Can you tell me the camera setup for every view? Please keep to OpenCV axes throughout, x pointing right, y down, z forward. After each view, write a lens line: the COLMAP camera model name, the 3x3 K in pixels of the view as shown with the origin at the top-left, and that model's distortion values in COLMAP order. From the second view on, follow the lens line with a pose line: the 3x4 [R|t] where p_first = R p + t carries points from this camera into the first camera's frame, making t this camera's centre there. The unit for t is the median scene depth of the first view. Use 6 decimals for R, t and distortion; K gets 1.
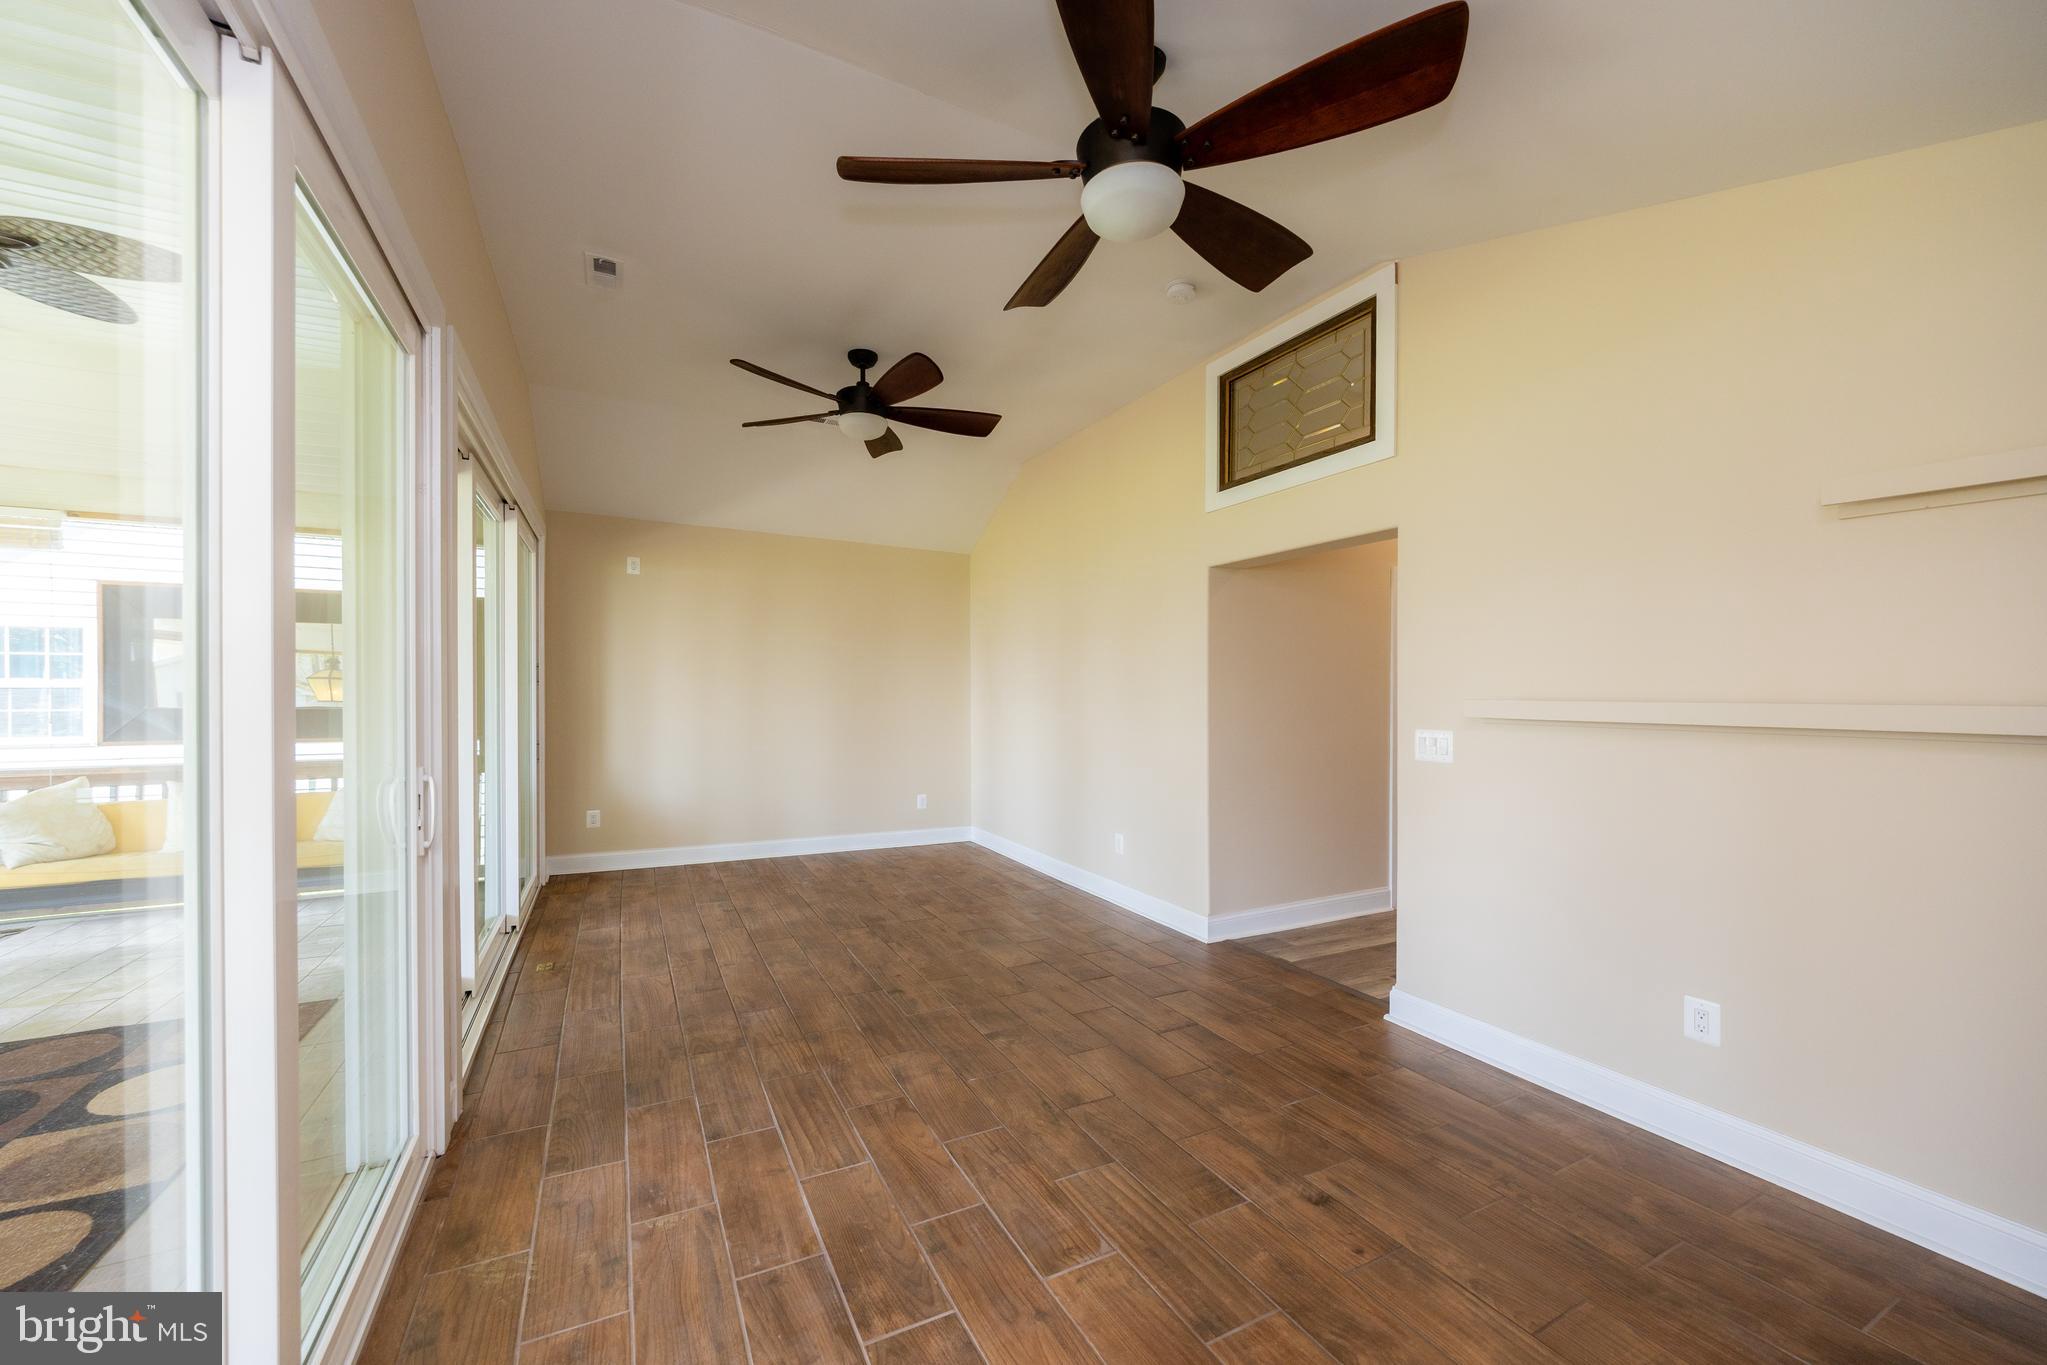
lens RADIAL K [[783.8, 0, 1011.5], [0, 783.8, 724.5], [0, 0, 1]] dist [-0.006353, 0.001257]
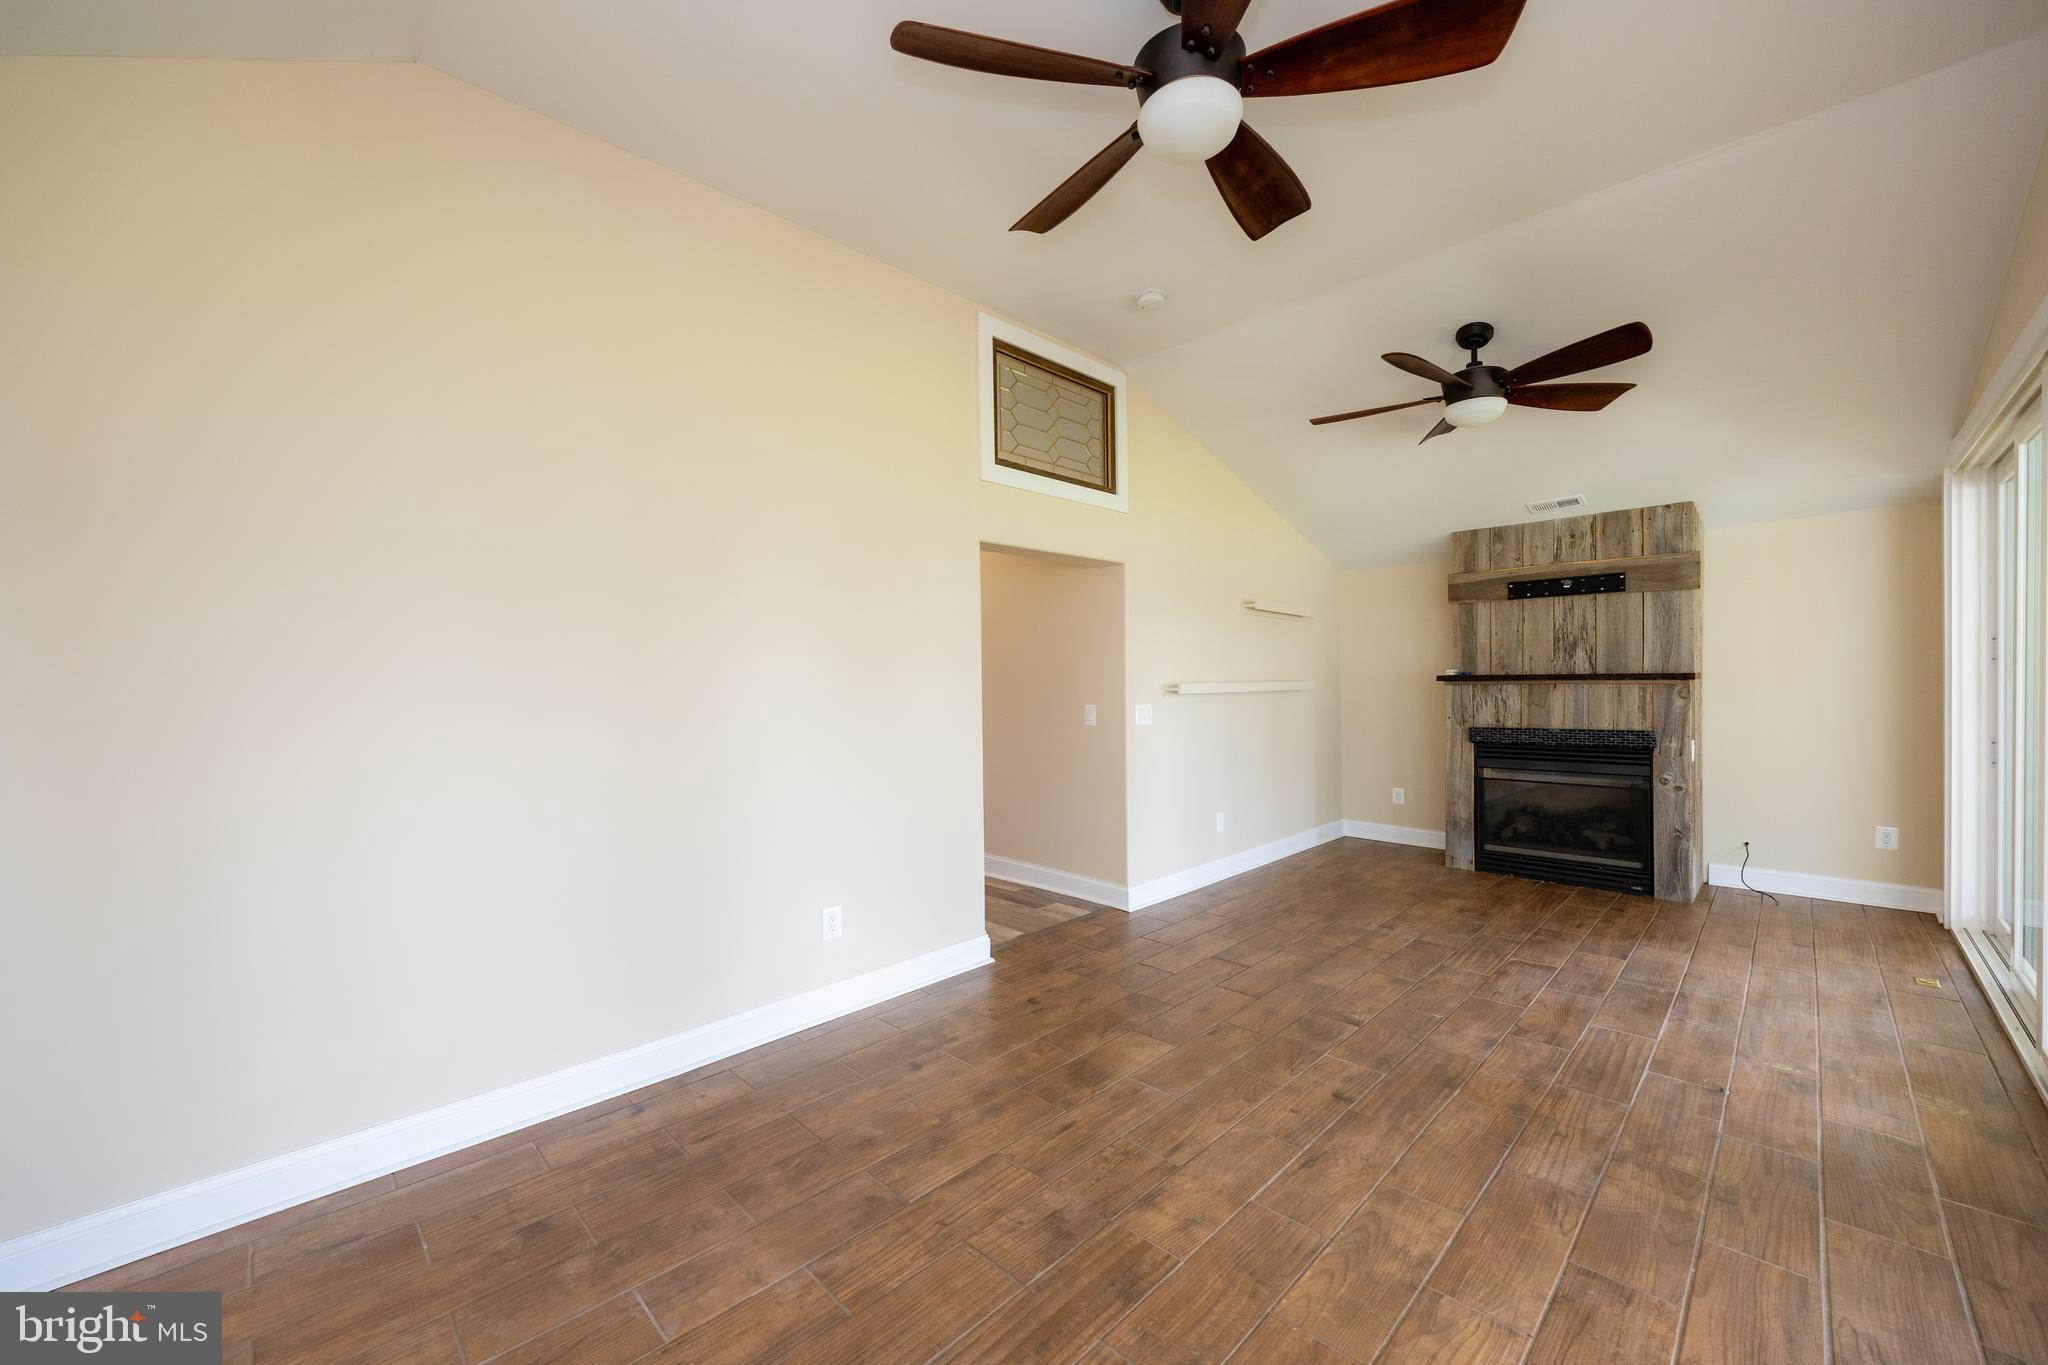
lens RADIAL K [[784.2, 0, 1040.6], [0, 784.2, 684.8], [0, 0, 1]] dist [-0.006353, 0.001257]
pose [[-0.318636, -0.007987, 0.947843, -0.916624], [0.049628, 0.998452, 0.025097, -0.082911], [-0.946577, 0.055037, -0.317747, 1.831126]]
